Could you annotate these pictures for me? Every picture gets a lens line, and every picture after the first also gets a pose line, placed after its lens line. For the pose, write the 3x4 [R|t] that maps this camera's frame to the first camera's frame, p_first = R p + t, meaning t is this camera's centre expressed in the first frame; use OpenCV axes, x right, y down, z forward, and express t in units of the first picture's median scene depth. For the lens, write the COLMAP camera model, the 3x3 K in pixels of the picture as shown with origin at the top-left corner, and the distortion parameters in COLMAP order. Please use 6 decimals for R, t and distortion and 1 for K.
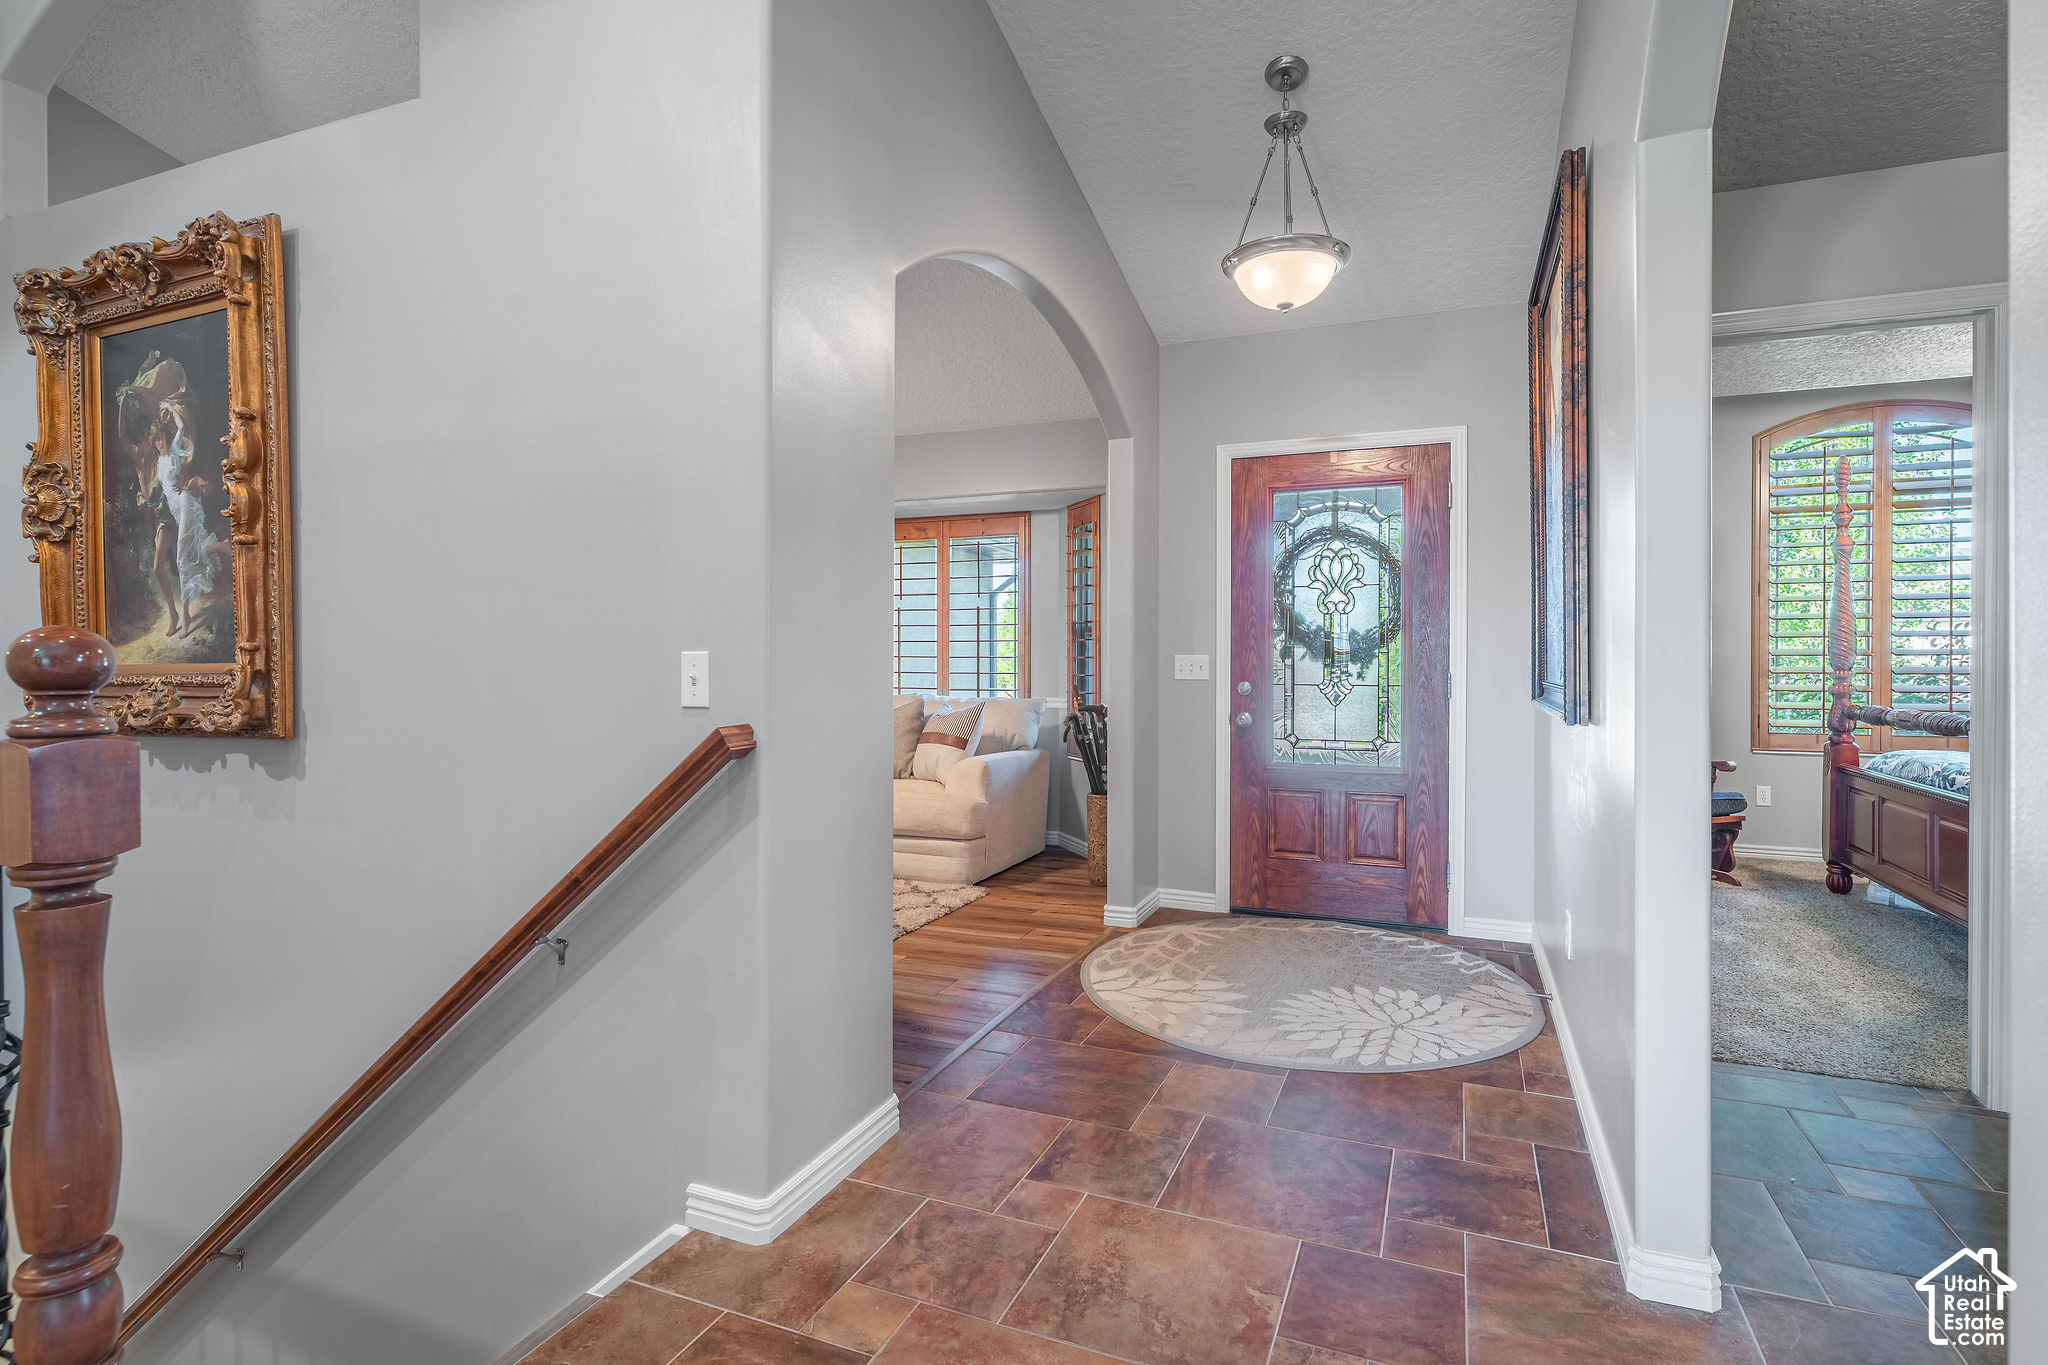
lens RADIAL K [[978.0, 0, 1058.0], [0, 978.0, 671.9], [0, 0, 1]] dist [-0.002138, 0.000038]
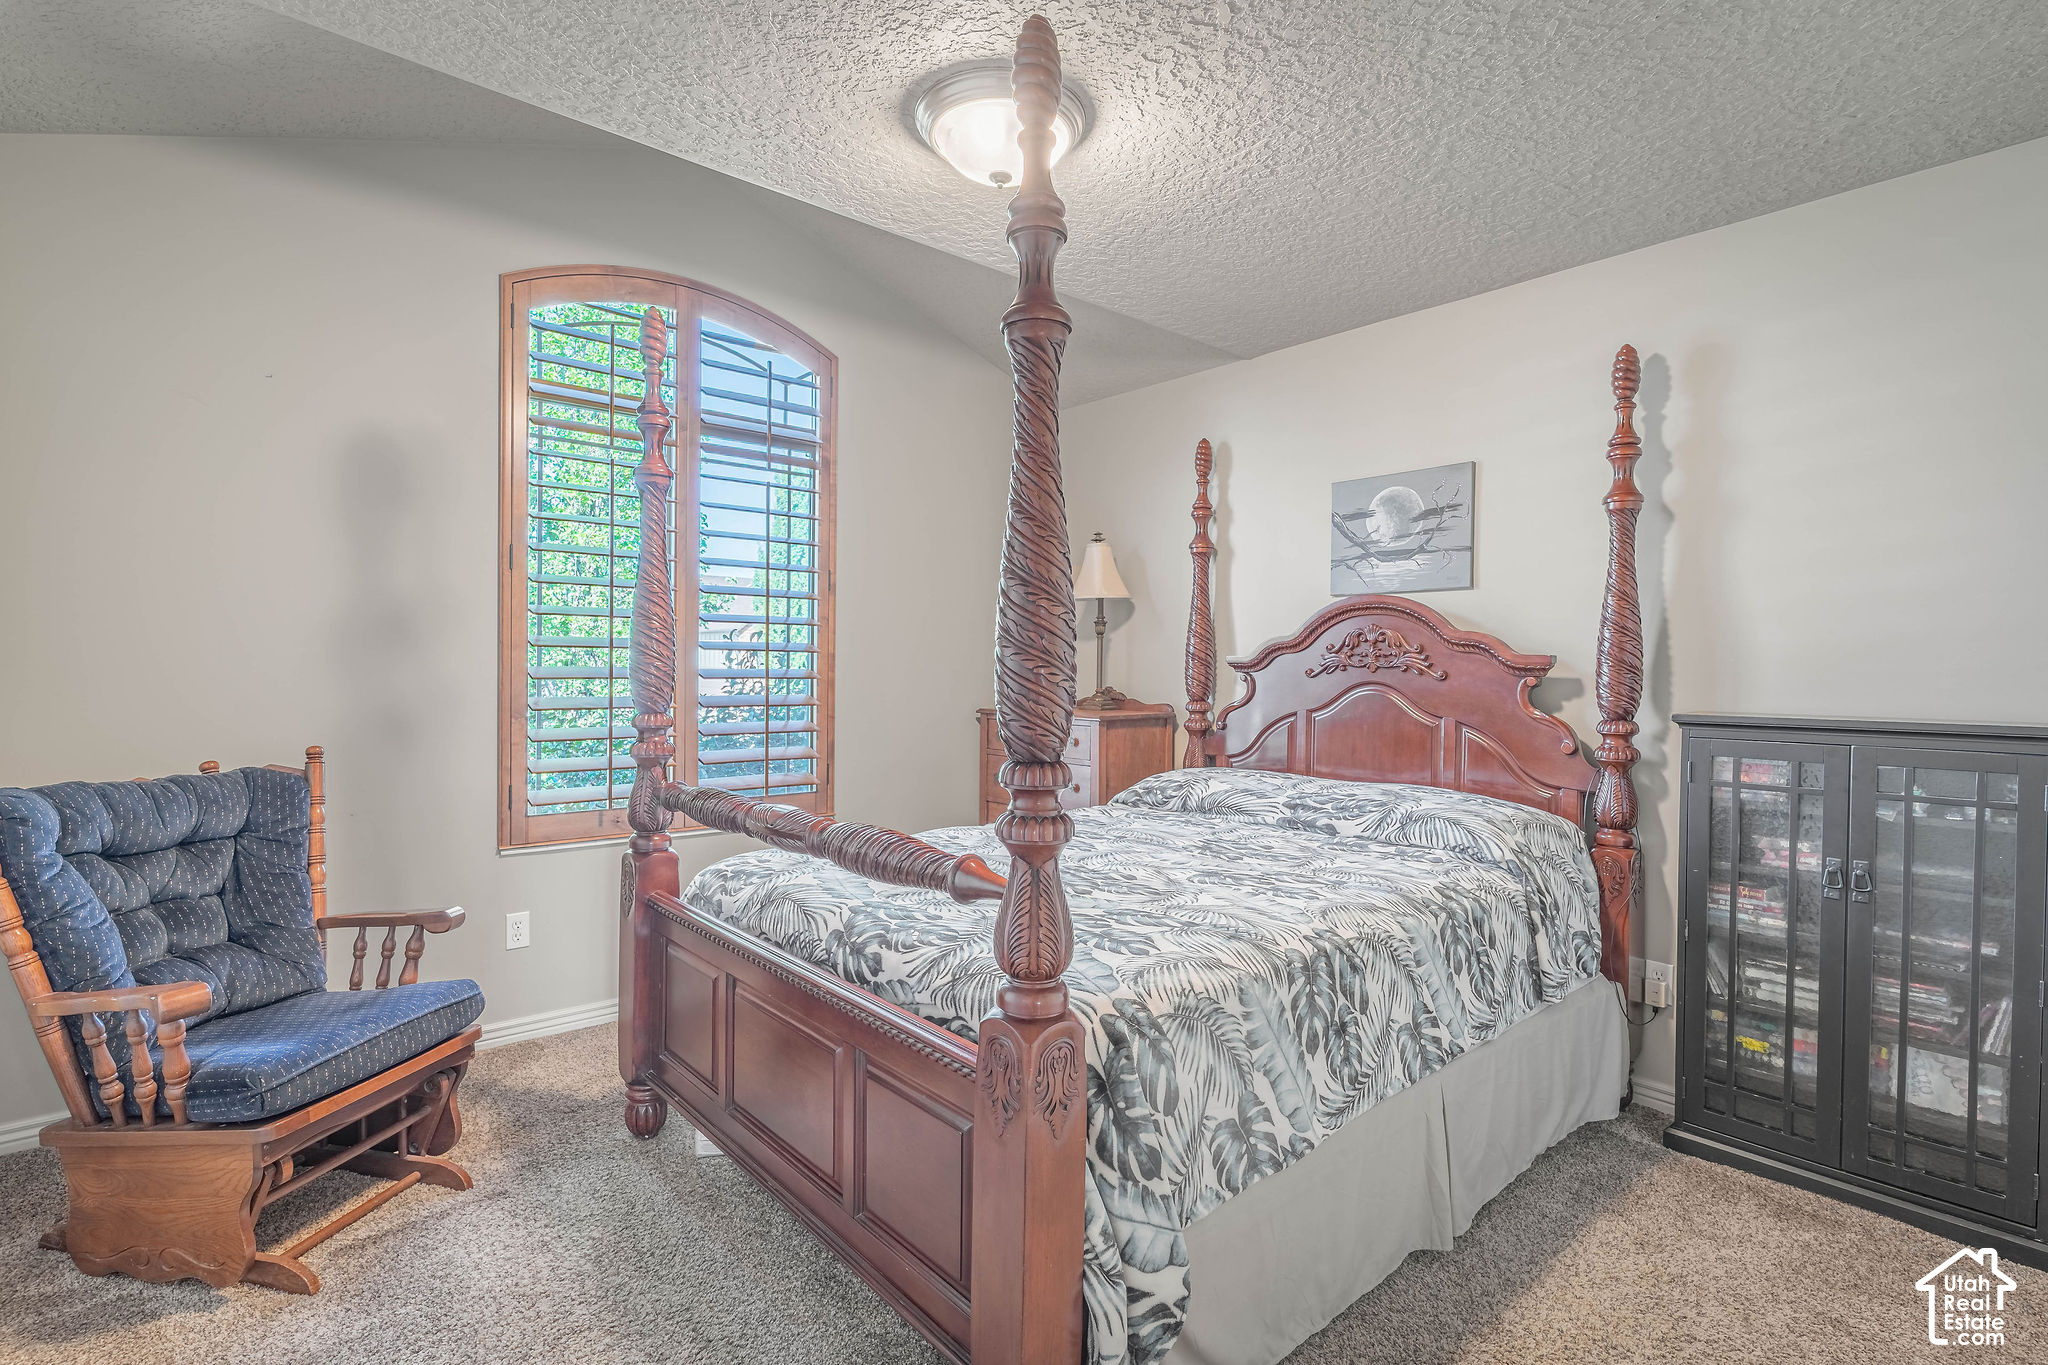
lens RADIAL K [[978.0, 0, 1013.3], [0, 978.0, 679.5], [0, 0, 1]] dist [-0.002138, 0.000038]
pose [[0.463813, -0.003031, 0.885928, 0.272798], [-0.001576, 0.999990, 0.004246, -0.014097], [-0.885932, -0.003365, 0.463803, 0.373068]]
